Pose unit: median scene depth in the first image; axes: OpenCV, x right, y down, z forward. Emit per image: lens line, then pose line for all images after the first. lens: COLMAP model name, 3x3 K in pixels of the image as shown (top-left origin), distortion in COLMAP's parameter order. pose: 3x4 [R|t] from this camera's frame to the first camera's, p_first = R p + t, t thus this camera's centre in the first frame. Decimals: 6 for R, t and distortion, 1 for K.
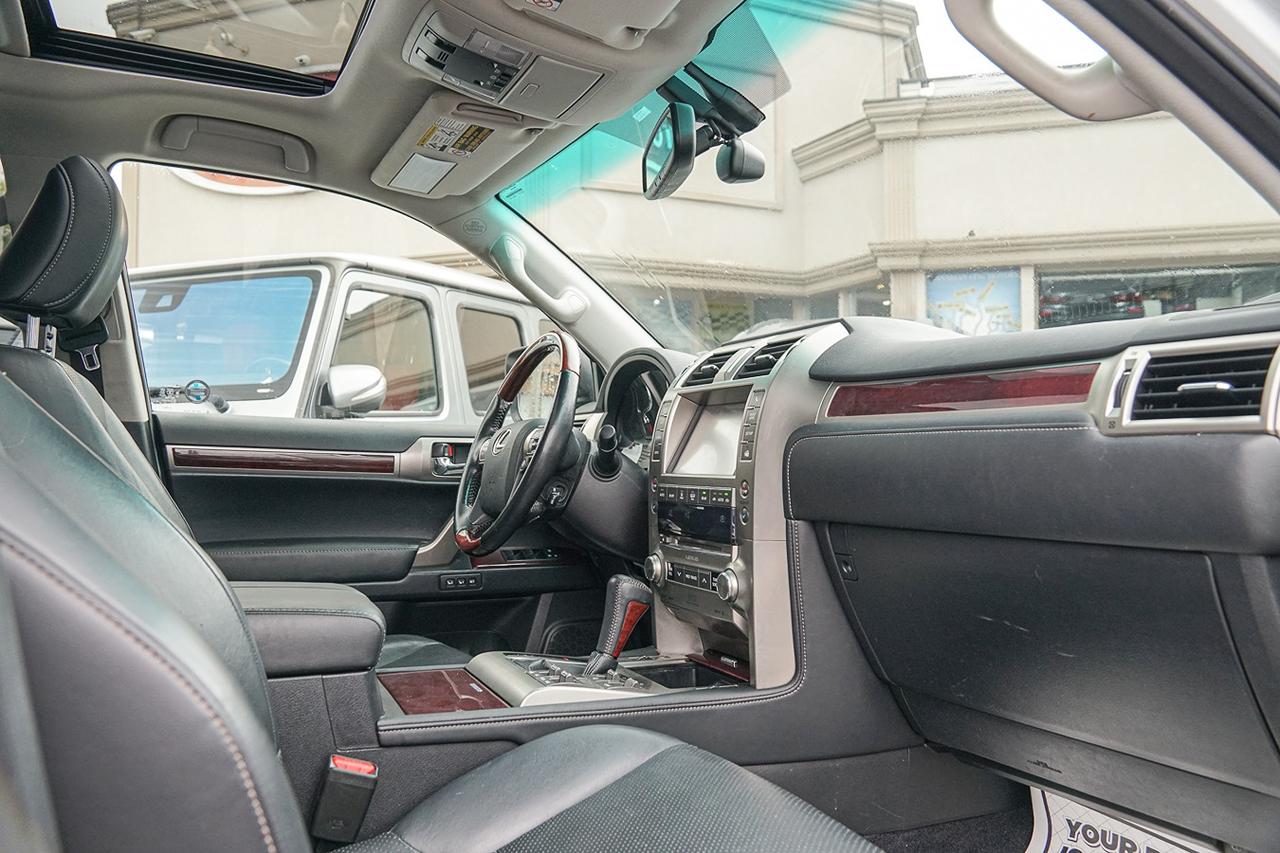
lens RADIAL K [[1022.4, 0, 635.2], [0, 1022.4, 424.6], [0, 0, 1]] dist [-0.137186, 0.126663]
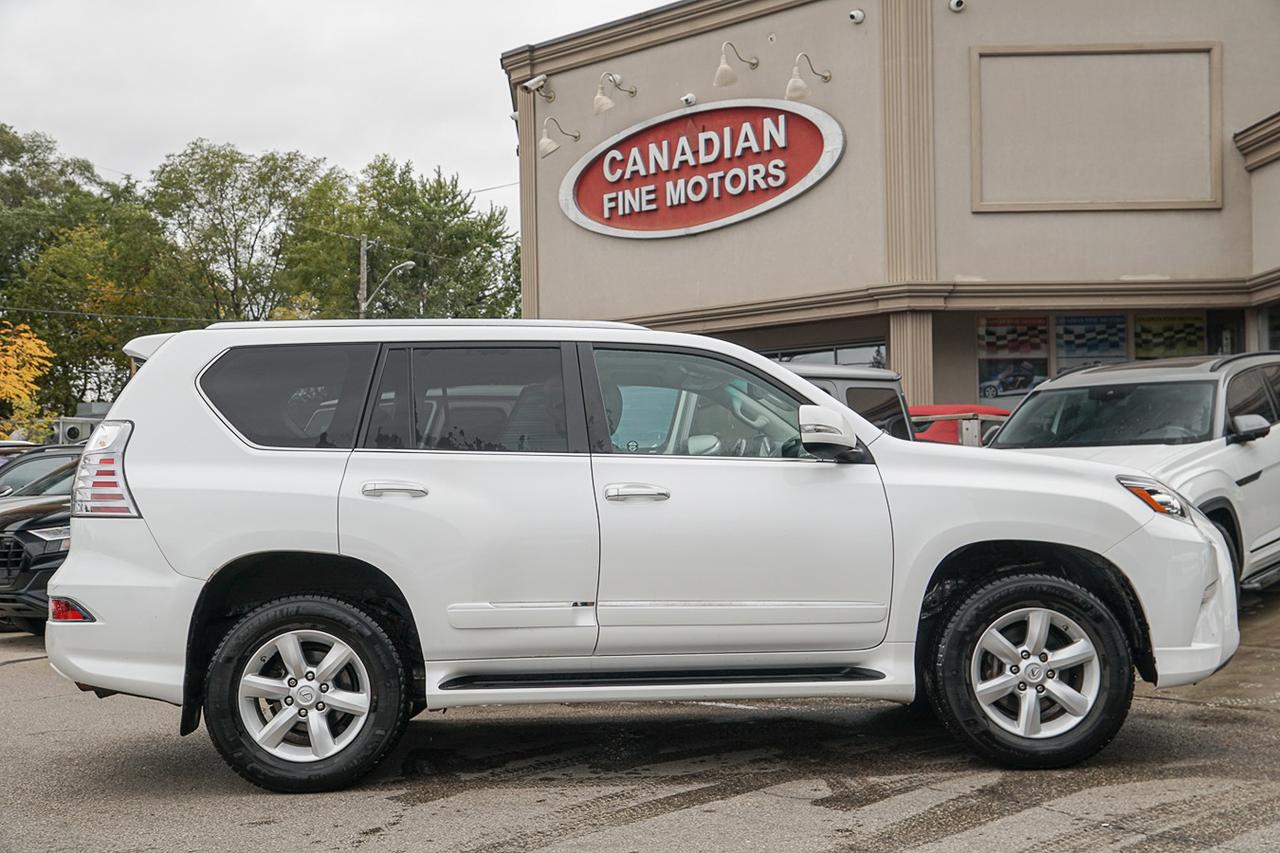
lens RADIAL K [[1858.3, 0, 640.0], [0, 1858.3, 426.5], [0, 0, 1]] dist [0.018481, 0.042740]
pose [[0.929915, -0.029516, -0.366588, 1.398625], [0.023464, 0.999505, -0.020954, -0.016889], [0.367025, 0.010884, 0.930147, -3.541630]]
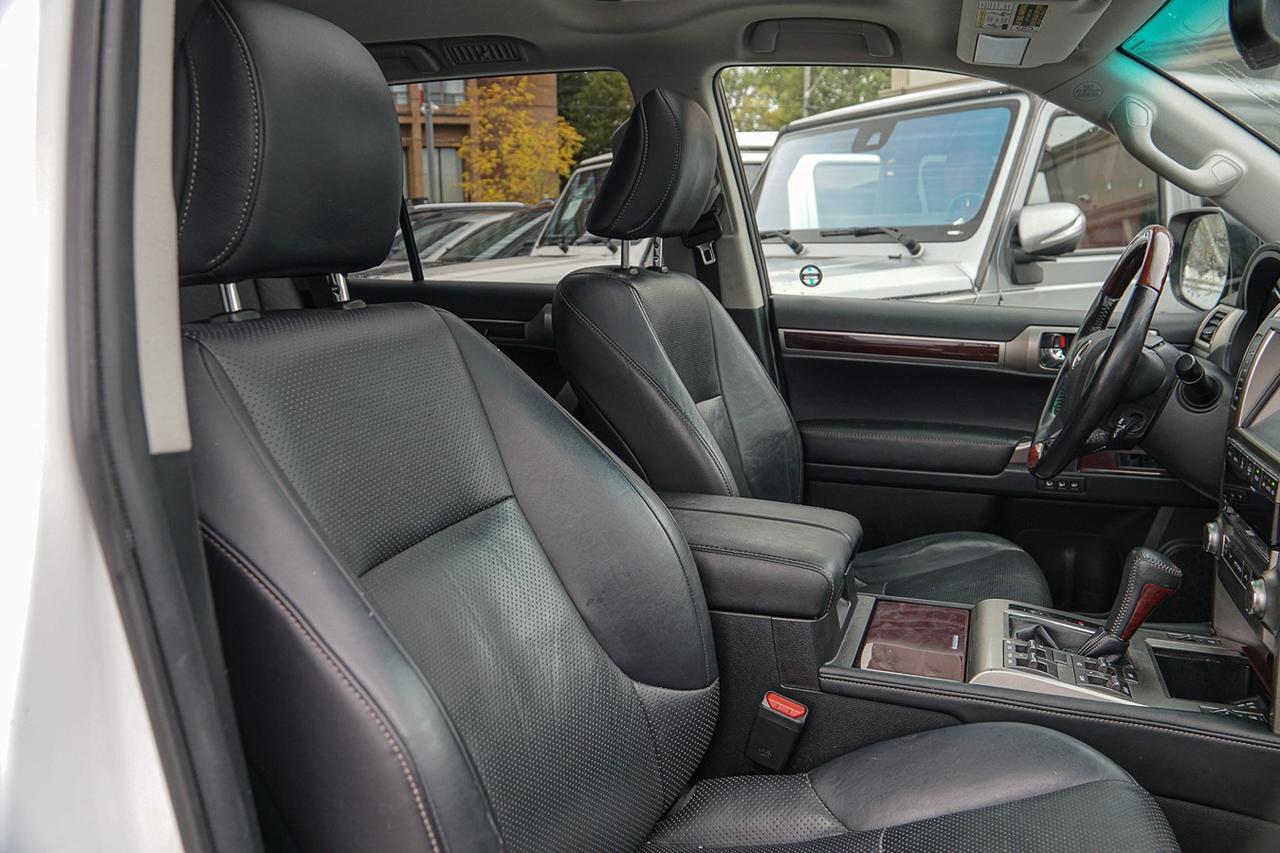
lens RADIAL K [[1022.4, 0, 635.2], [0, 1022.4, 424.6], [0, 0, 1]] dist [-0.137186, 0.126663]
pose [[0.729140, 0.115689, -0.674515, 0.155913], [0.027800, 0.979788, 0.198099, -0.091462], [0.683799, -0.163194, 0.711187, 0.088136]]
